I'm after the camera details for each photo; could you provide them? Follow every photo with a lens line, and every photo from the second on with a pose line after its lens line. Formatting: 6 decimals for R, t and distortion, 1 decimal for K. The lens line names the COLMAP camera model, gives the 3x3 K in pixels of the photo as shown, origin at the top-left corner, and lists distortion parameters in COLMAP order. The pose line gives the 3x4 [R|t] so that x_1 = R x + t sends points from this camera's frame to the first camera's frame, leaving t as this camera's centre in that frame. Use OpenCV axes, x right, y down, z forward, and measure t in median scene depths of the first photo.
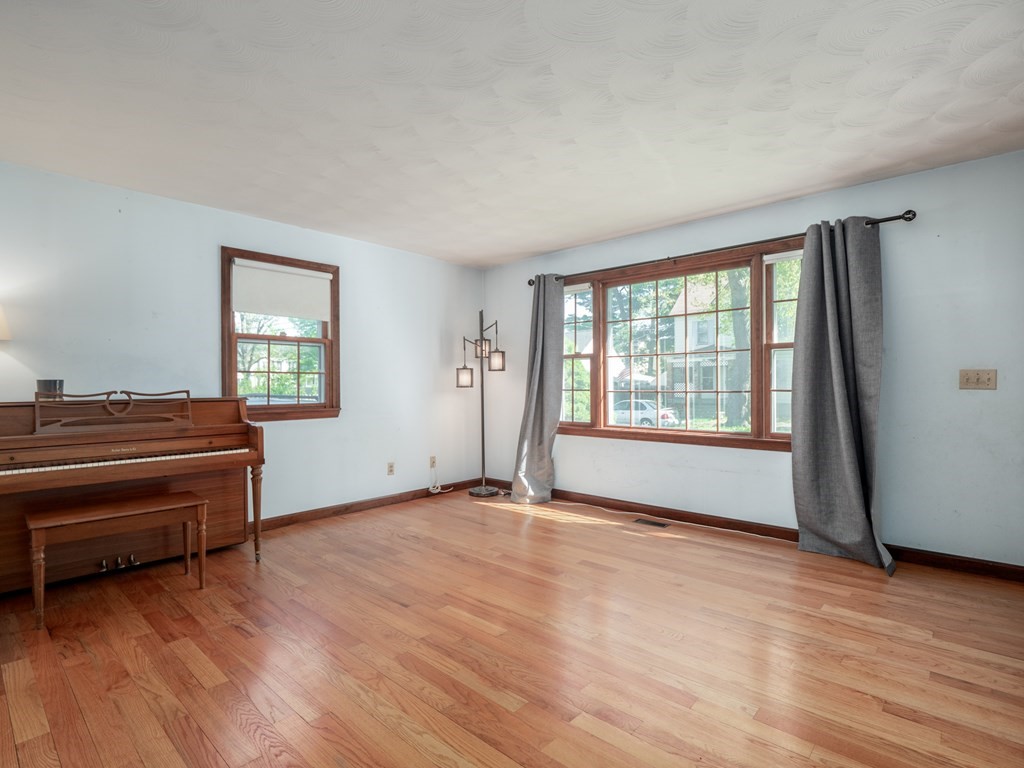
lens RADIAL K [[511.1, 0, 510.7], [0, 511.1, 387.8], [0, 0, 1]] dist [-0.005805, -0.002334]
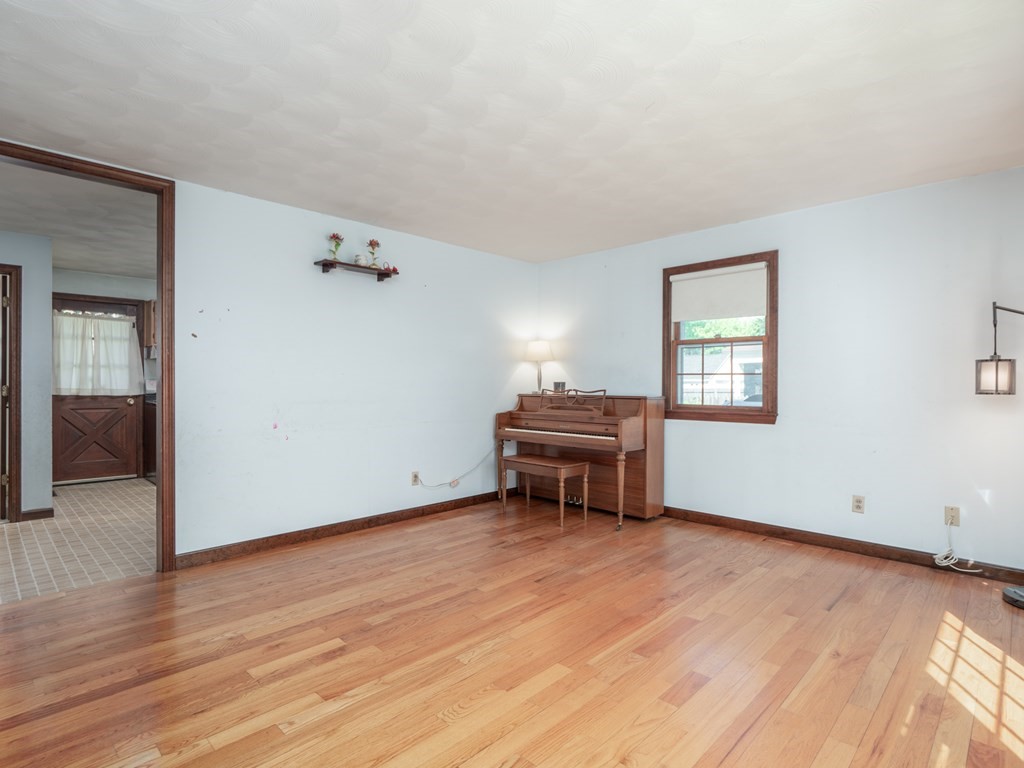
lens RADIAL K [[534.6, 0, 508.2], [0, 534.6, 387.1], [0, 0, 1]] dist [0.000910, 0.000087]
pose [[-0.039680, 0.010142, -0.999161, 0.641232], [-0.010386, 0.999890, 0.010562, -0.011300], [0.999158, 0.010796, -0.039570, 0.637425]]
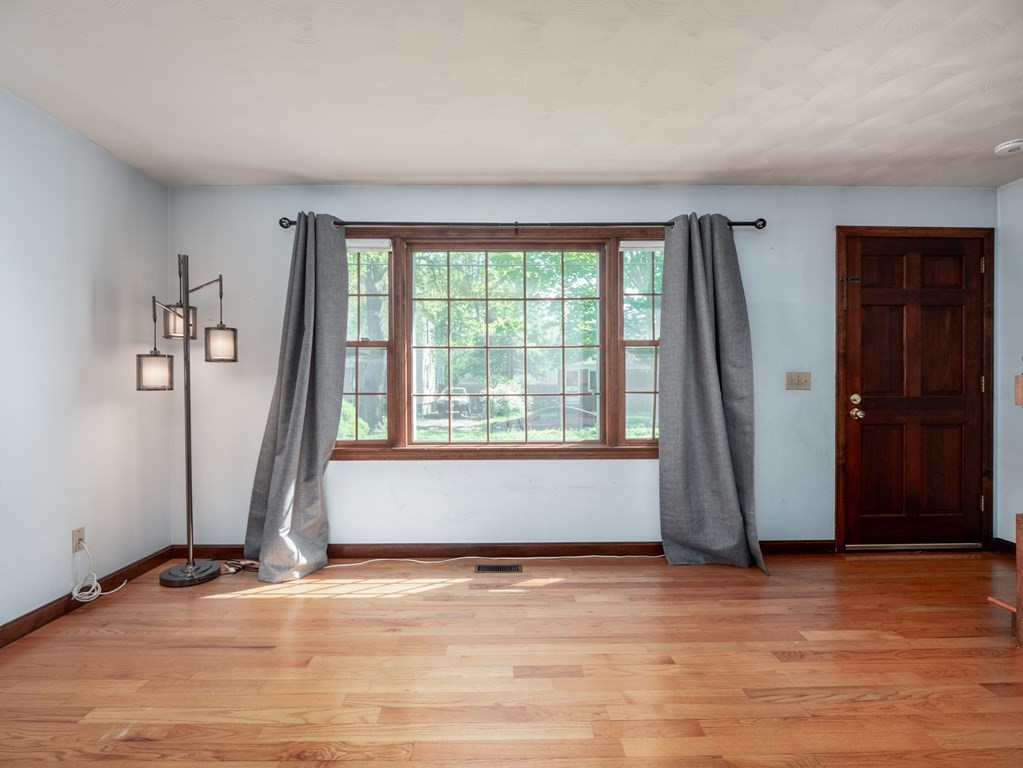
lens RADIAL K [[510.6, 0, 510.2], [0, 510.6, 387.8], [0, 0, 1]] dist [-0.005805, -0.002334]
pose [[0.731144, -0.001126, 0.682222, -0.233609], [0.003732, 0.999990, -0.002349, -0.000953], [-0.682213, 0.004263, 0.731141, 0.446563]]
